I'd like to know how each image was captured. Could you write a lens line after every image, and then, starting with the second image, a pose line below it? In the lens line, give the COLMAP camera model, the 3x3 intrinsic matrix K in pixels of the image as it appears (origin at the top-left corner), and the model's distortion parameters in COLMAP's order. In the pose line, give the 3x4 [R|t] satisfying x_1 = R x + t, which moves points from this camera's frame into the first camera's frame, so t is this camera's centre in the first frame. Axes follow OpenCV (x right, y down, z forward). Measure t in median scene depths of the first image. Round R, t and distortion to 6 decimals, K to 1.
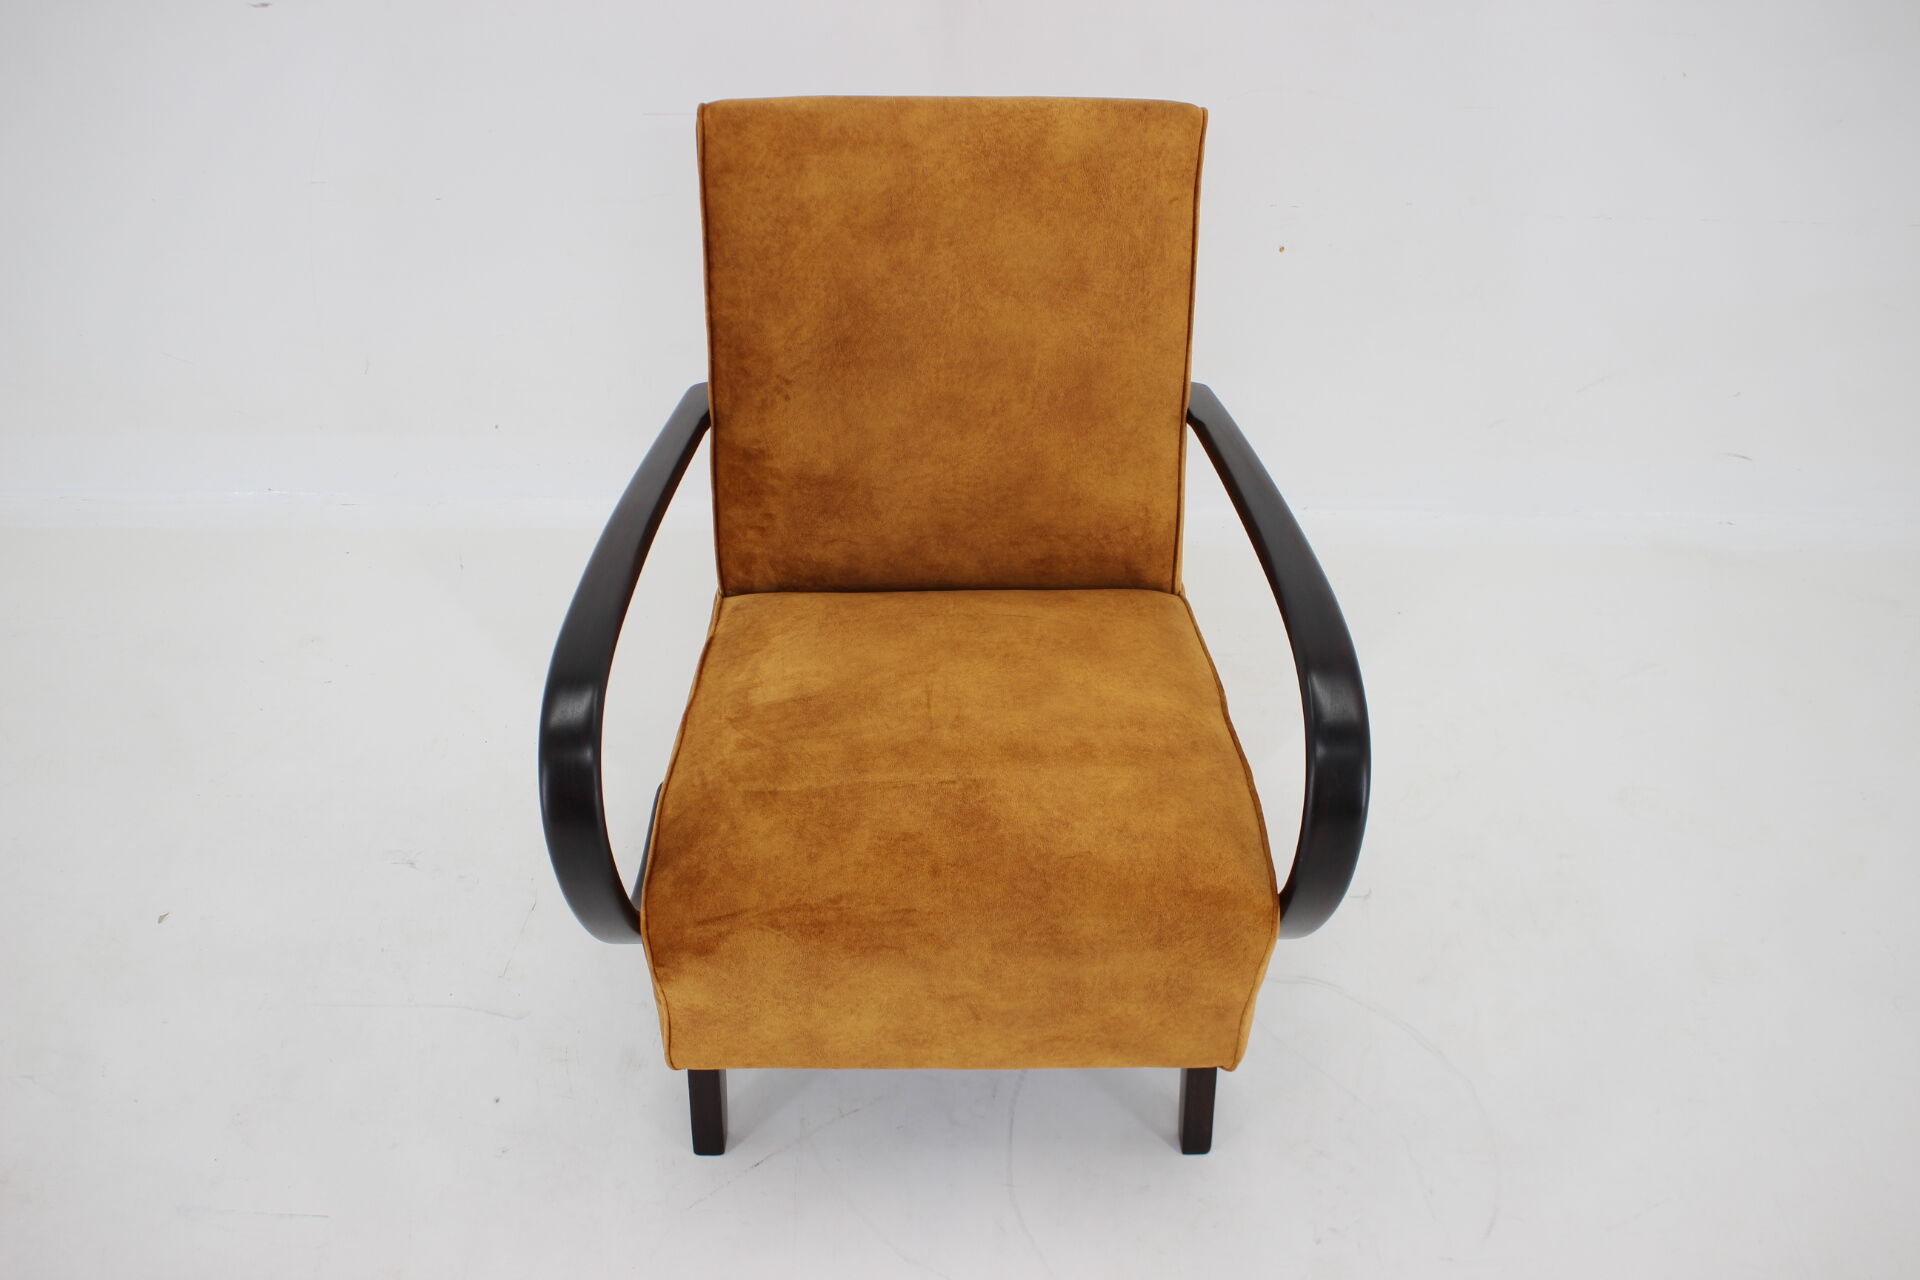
lens RADIAL K [[1973.1, 0, 960.0], [0, 1973.1, 640.0], [0, 0, 1]] dist [-0.089778, -0.006156]
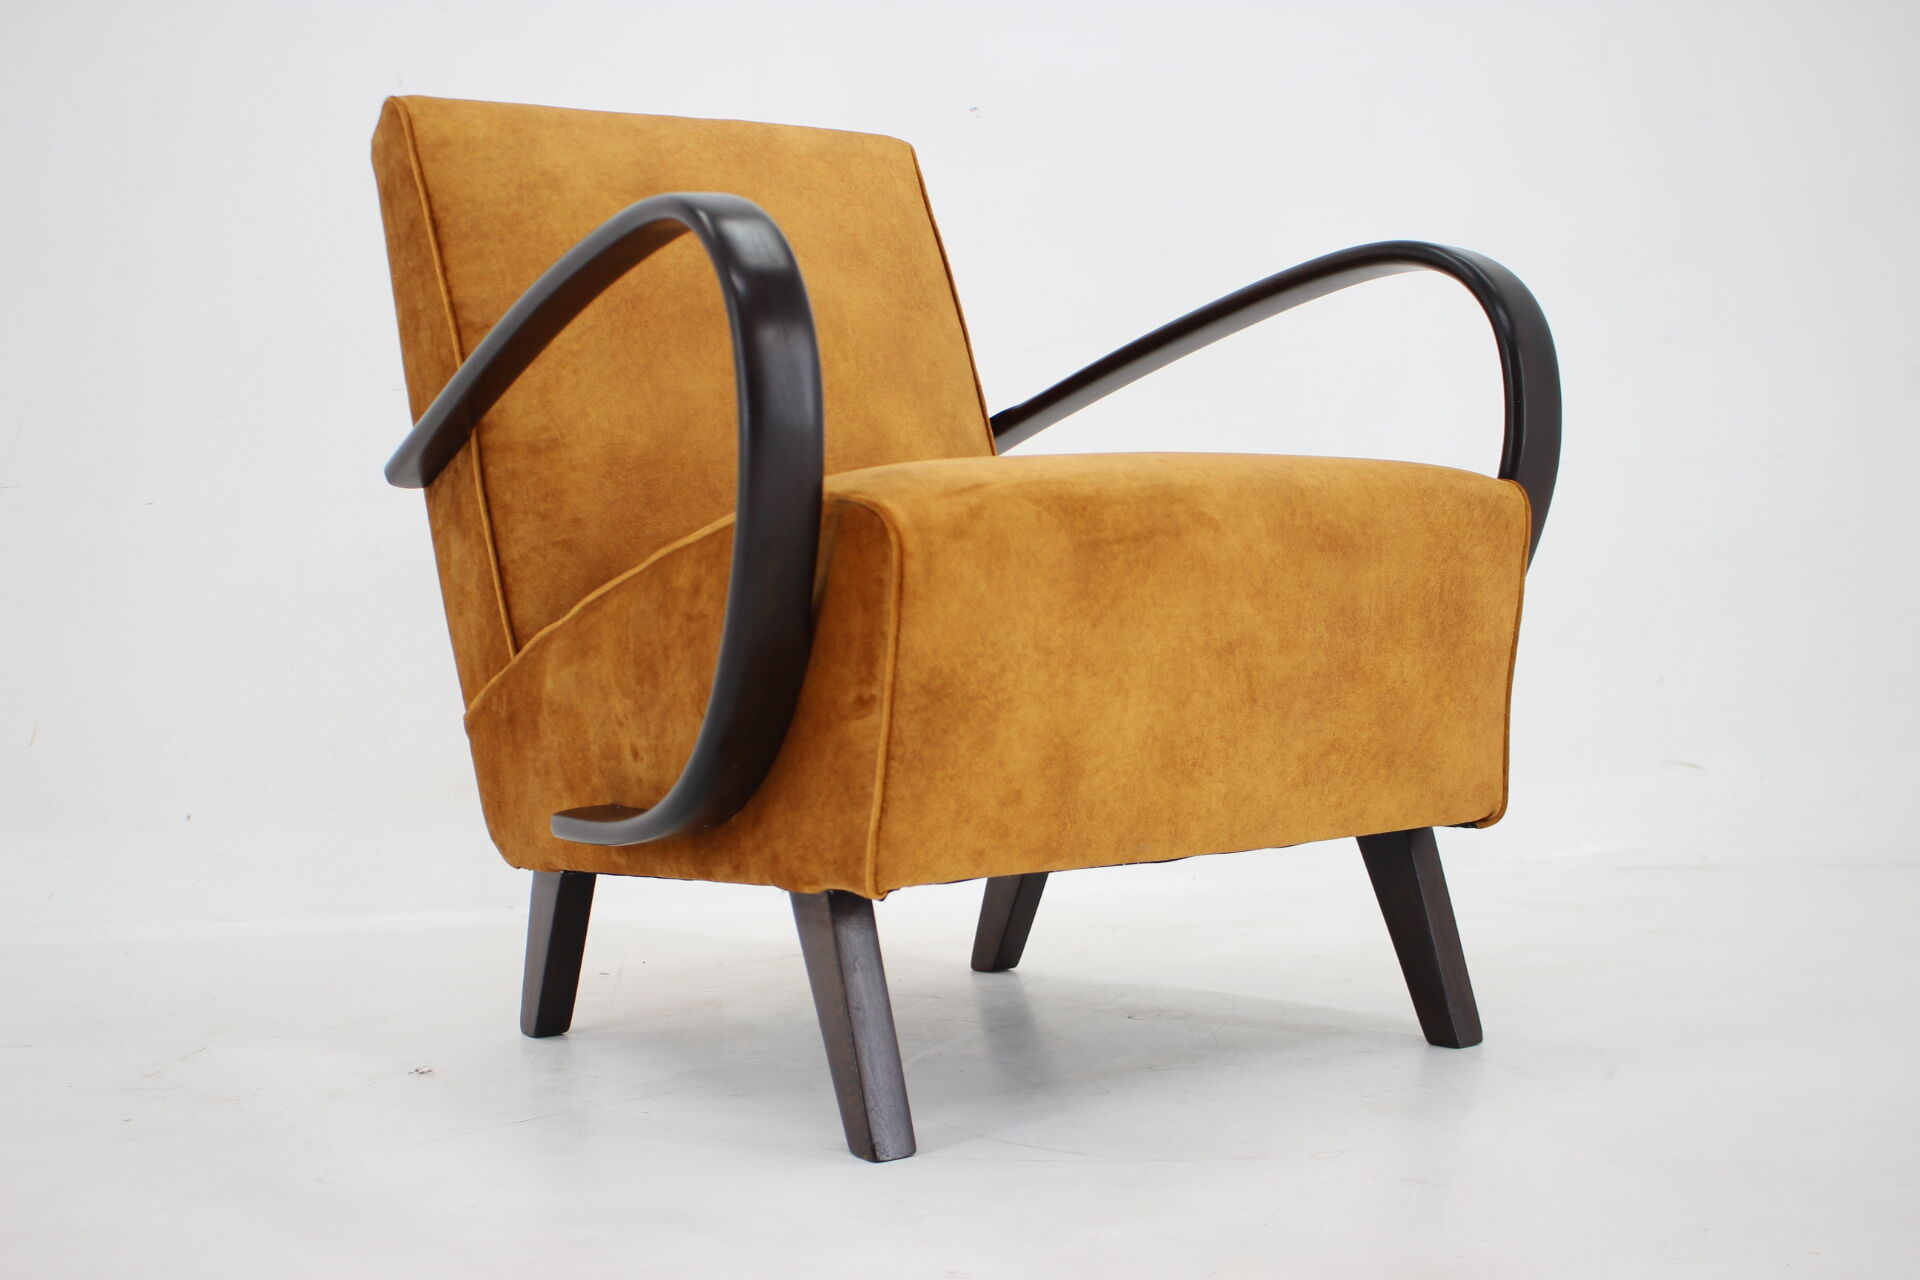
lens RADIAL K [[2342.6, 0, 960.0], [0, 2342.6, 640.0], [0, 0, 1]] dist [-0.055698, 0.001468]
pose [[0.833901, -0.051726, 0.549486, -0.487684], [0.393009, 0.754656, -0.525393, 0.517451], [-0.387496, 0.654078, 0.649637, 0.416931]]
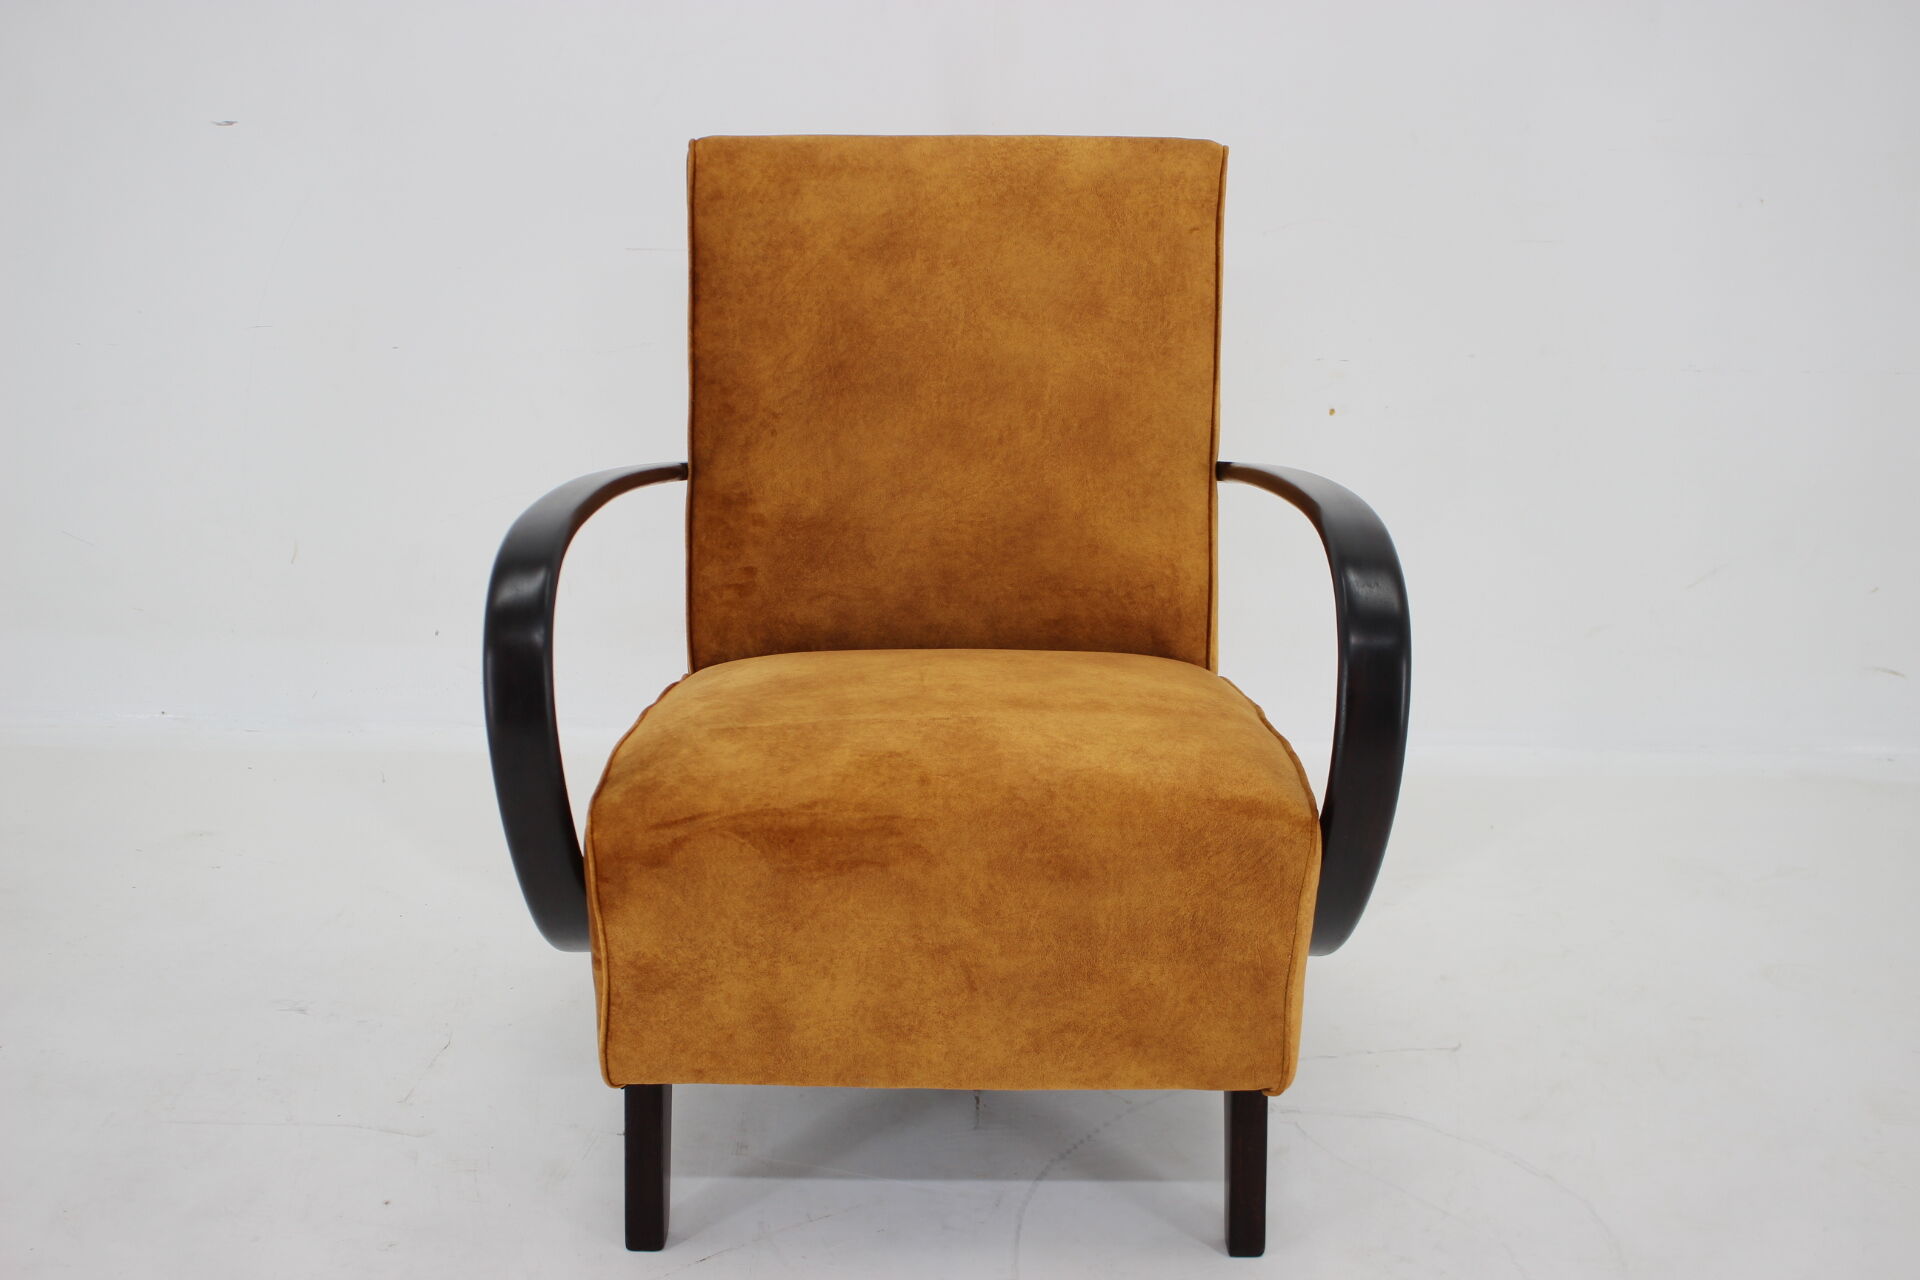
lens RADIAL K [[2559.8, 0, 960.0], [0, 2559.8, 640.0], [0, 0, 1]] dist [-0.041040, 0.029228]
pose [[0.999839, 0.003433, -0.017601, 0.019775], [-0.009314, 0.938153, -0.346097, 0.383804], [0.015324, 0.346205, 0.938034, -0.075941]]
